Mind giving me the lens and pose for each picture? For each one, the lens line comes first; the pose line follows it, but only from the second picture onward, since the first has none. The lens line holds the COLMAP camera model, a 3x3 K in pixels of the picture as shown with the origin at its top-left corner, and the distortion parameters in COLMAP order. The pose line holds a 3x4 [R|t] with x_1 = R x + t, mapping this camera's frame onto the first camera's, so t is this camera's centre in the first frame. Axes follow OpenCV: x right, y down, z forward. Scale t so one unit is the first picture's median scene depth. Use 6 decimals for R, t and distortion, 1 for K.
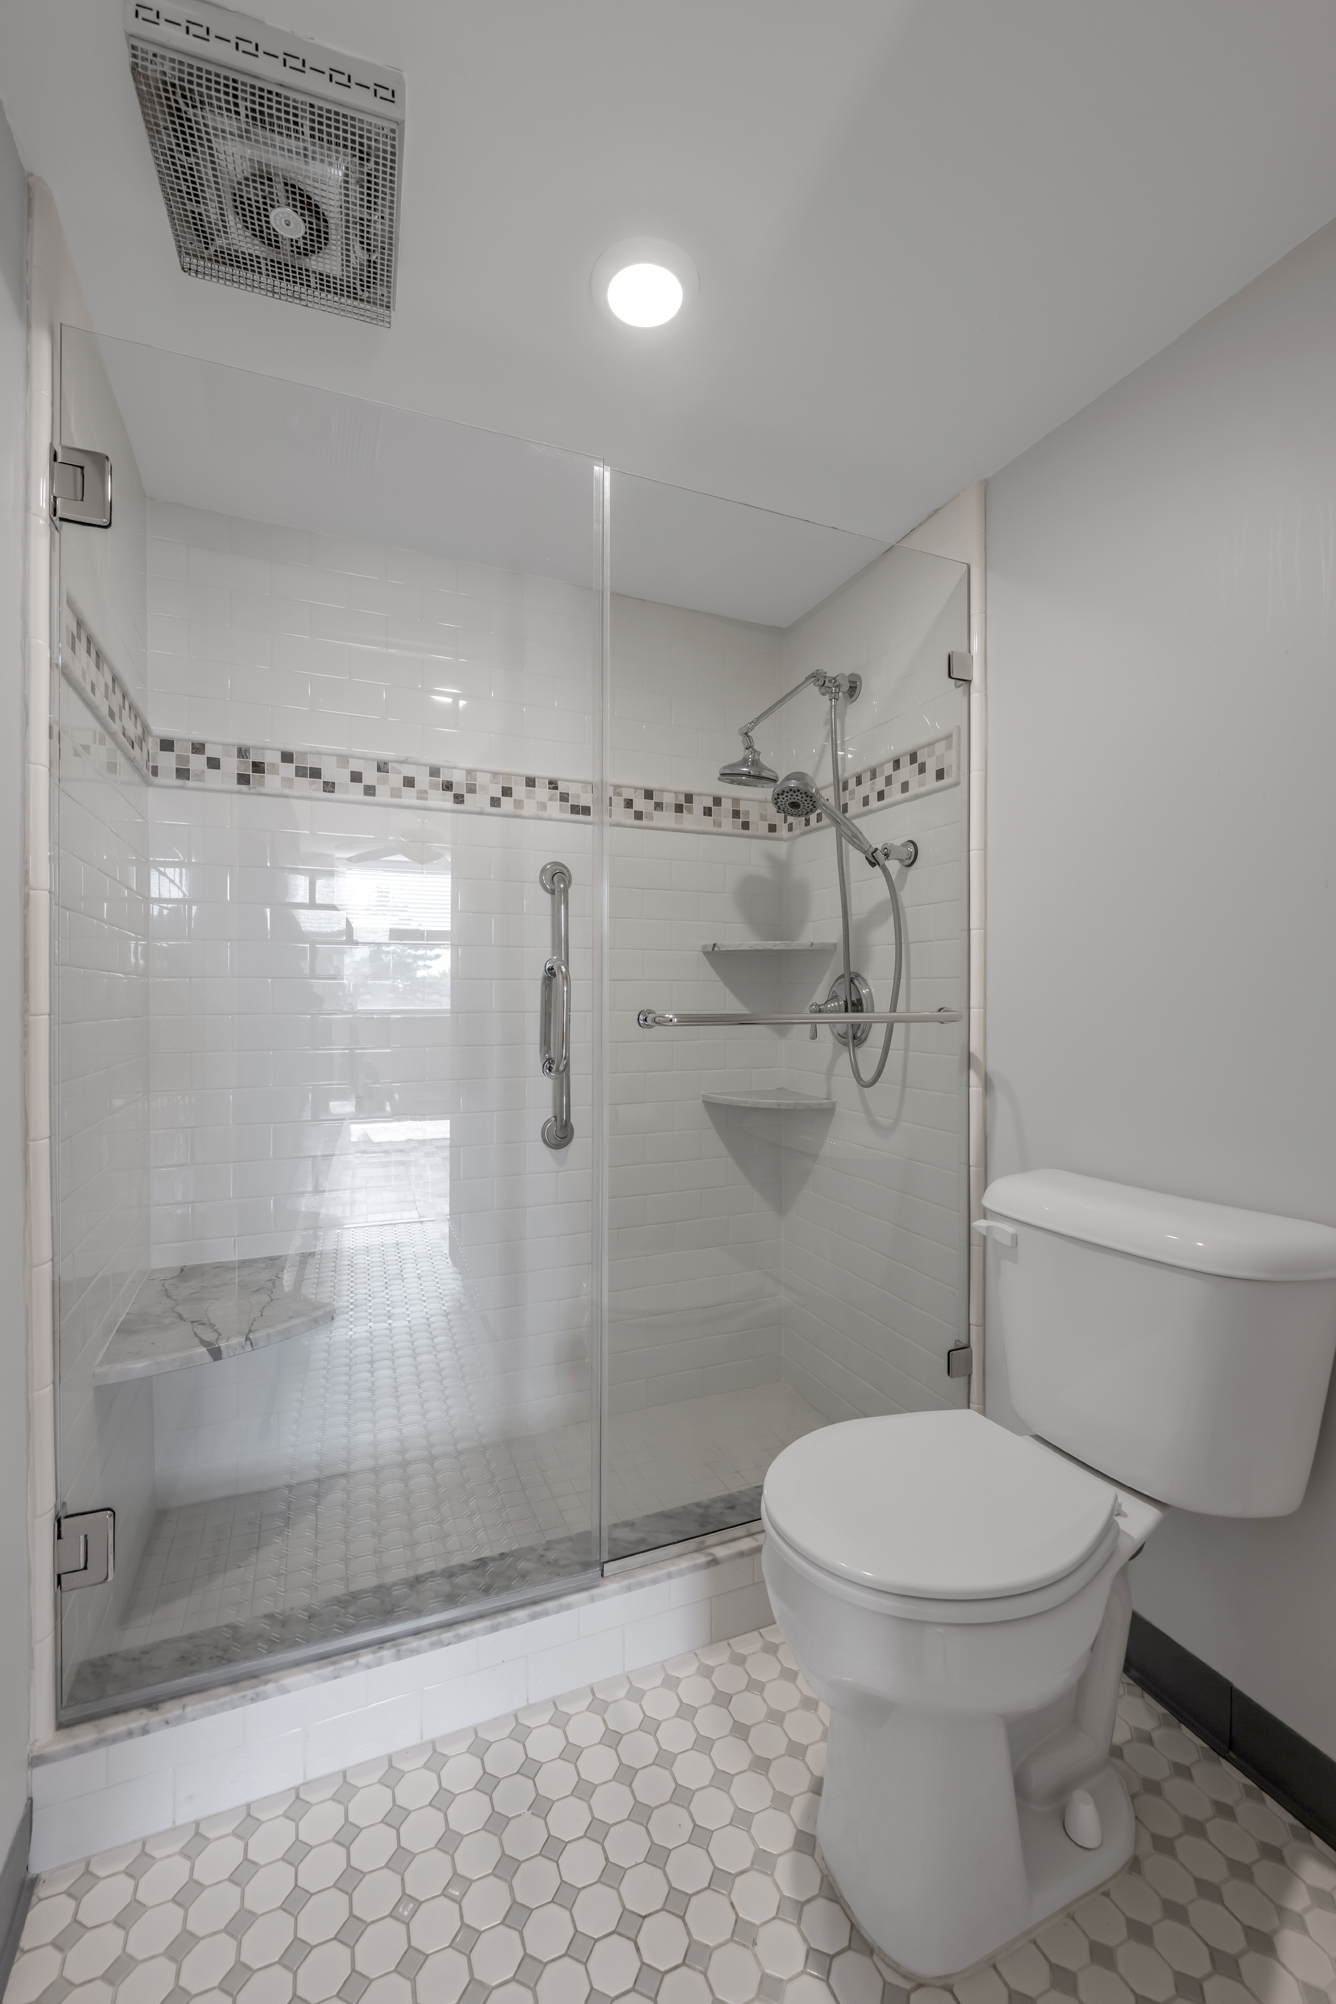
lens RADIAL K [[833.4, 0, 668.2], [0, 833.4, 996.9], [0, 0, 1]] dist [0.000060, -0.000144]
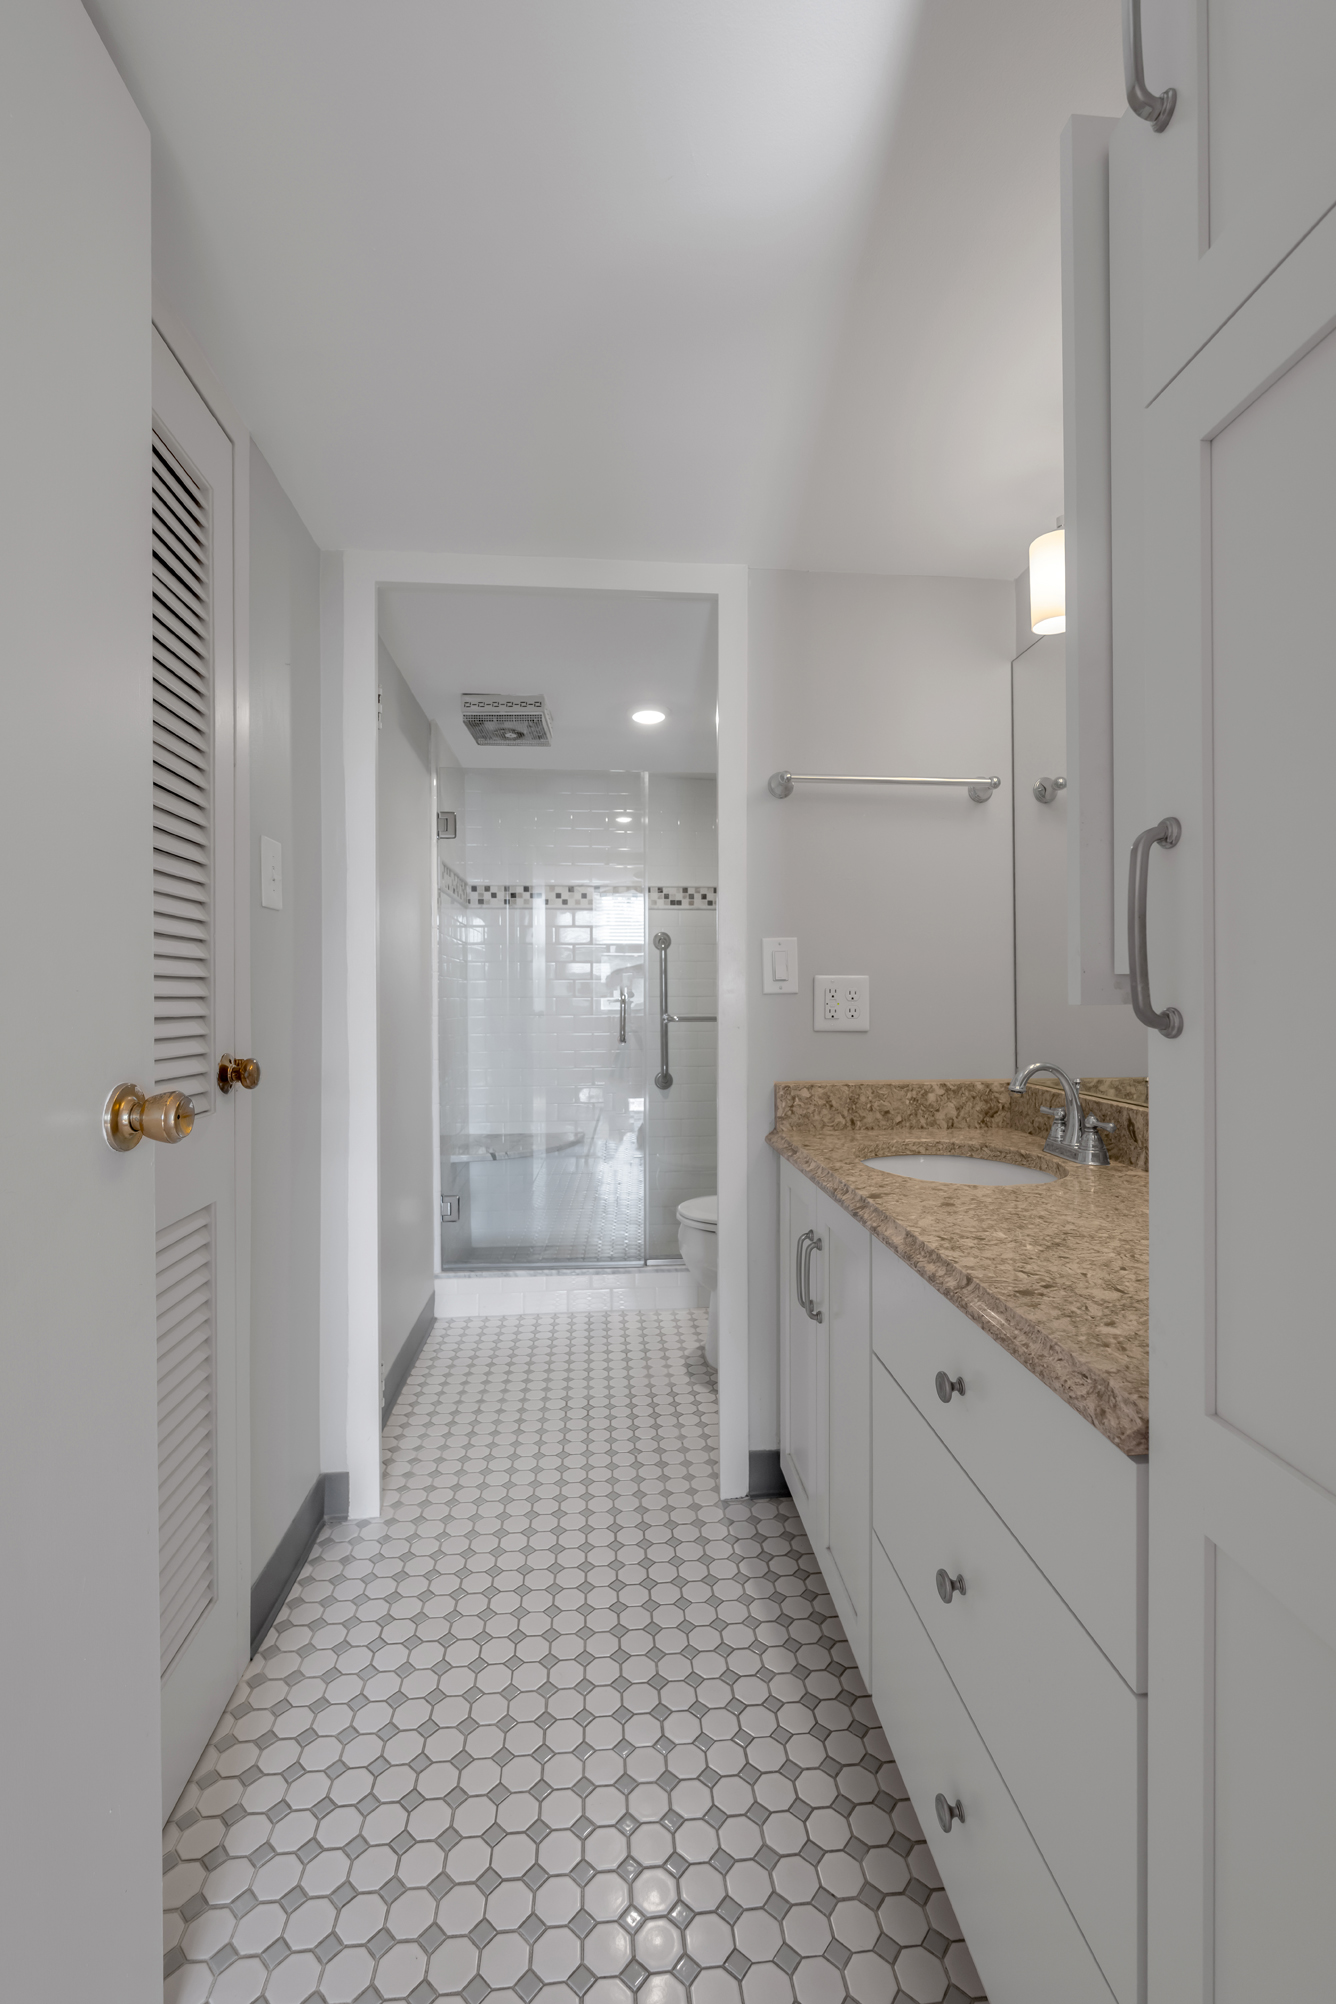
lens RADIAL K [[797.8, 0, 668.0], [0, 797.8, 1002.0], [0, 0, 1]] dist [0.000086, 0.000172]
pose [[0.954065, -0.000640, -0.299599, 0.465047], [0.003900, 0.999939, 0.010286, -0.030732], [0.299574, -0.010982, 0.954010, -0.772507]]
